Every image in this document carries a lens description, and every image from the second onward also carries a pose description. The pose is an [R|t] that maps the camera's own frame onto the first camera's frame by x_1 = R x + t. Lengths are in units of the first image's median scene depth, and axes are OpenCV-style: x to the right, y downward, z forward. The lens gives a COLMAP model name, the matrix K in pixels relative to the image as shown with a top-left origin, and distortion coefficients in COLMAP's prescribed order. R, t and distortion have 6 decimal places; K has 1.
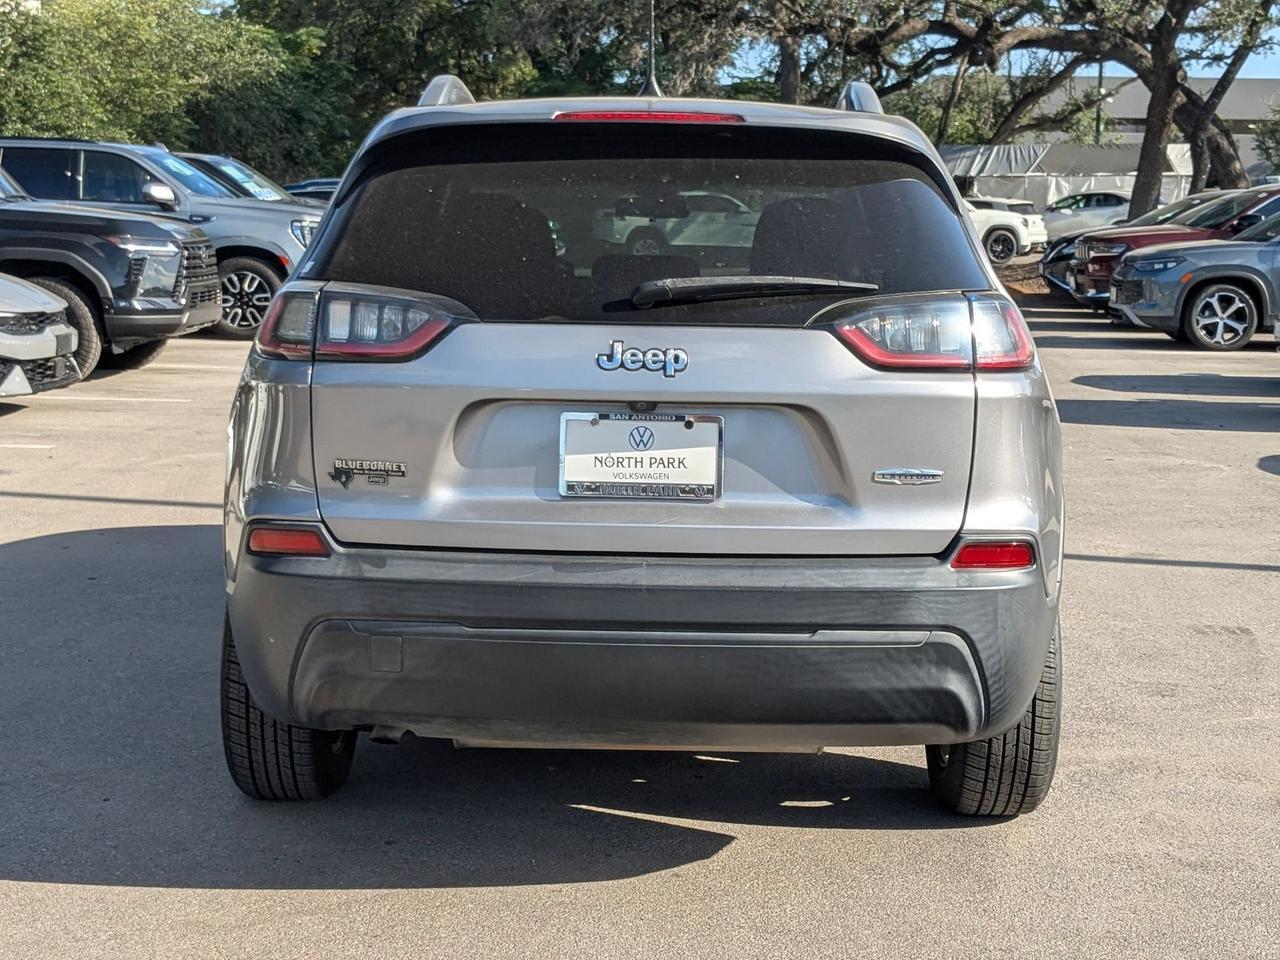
lens RADIAL K [[2092.1, 0, 639.9], [0, 2092.1, 479.4], [0, 0, 1]] dist [0.086092, 0.000000]
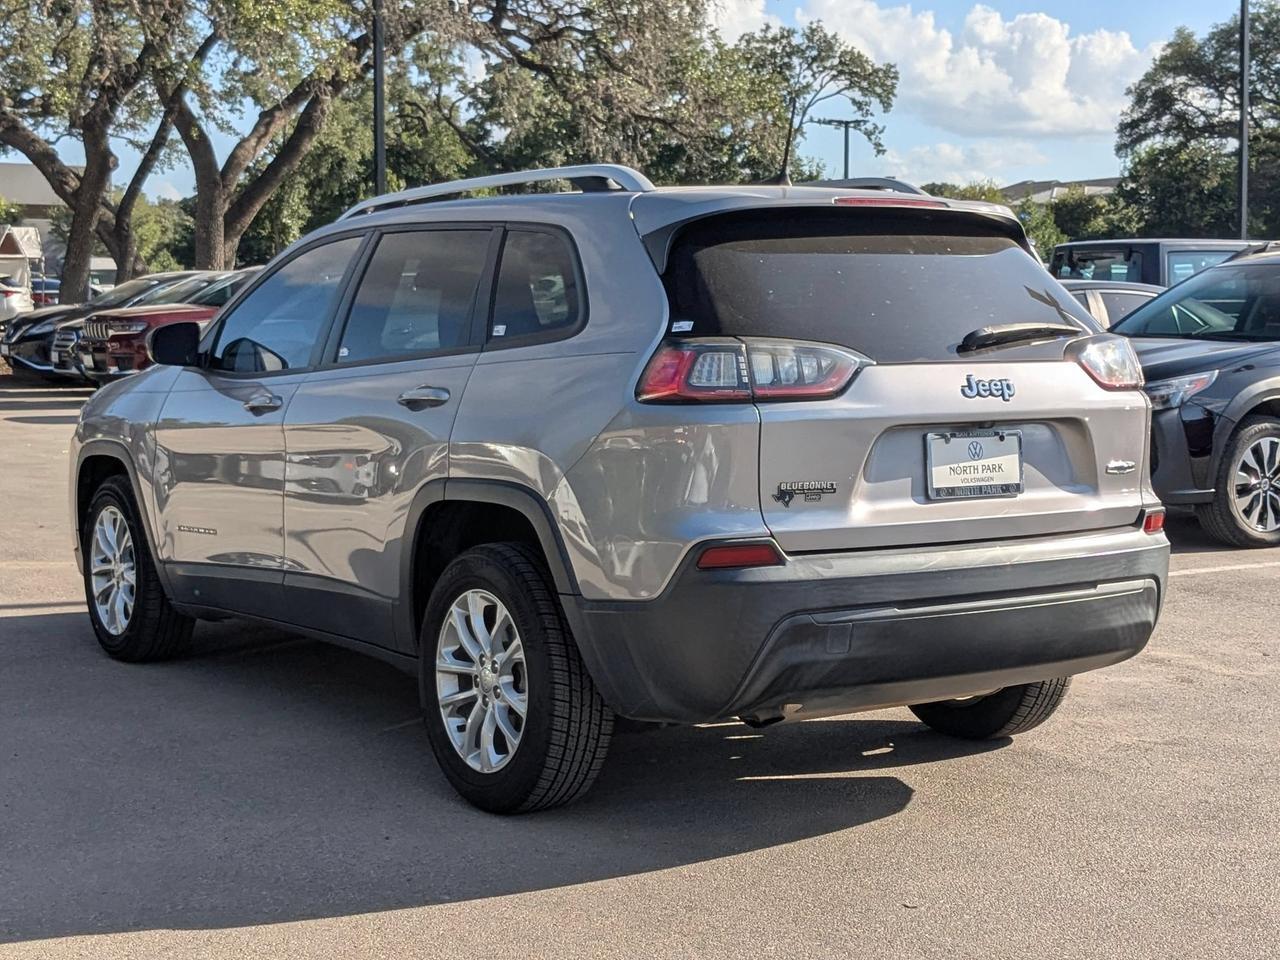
lens RADIAL K [[2092.1, 0, 642.5], [0, 2092.1, 480.5], [0, 0, 1]] dist [0.086092, 0.000000]
pose [[0.815902, -0.063783, 0.574662, -0.905963], [0.085977, 0.996231, -0.011496, -0.004101], [-0.571763, 0.058787, 0.818310, 0.063126]]
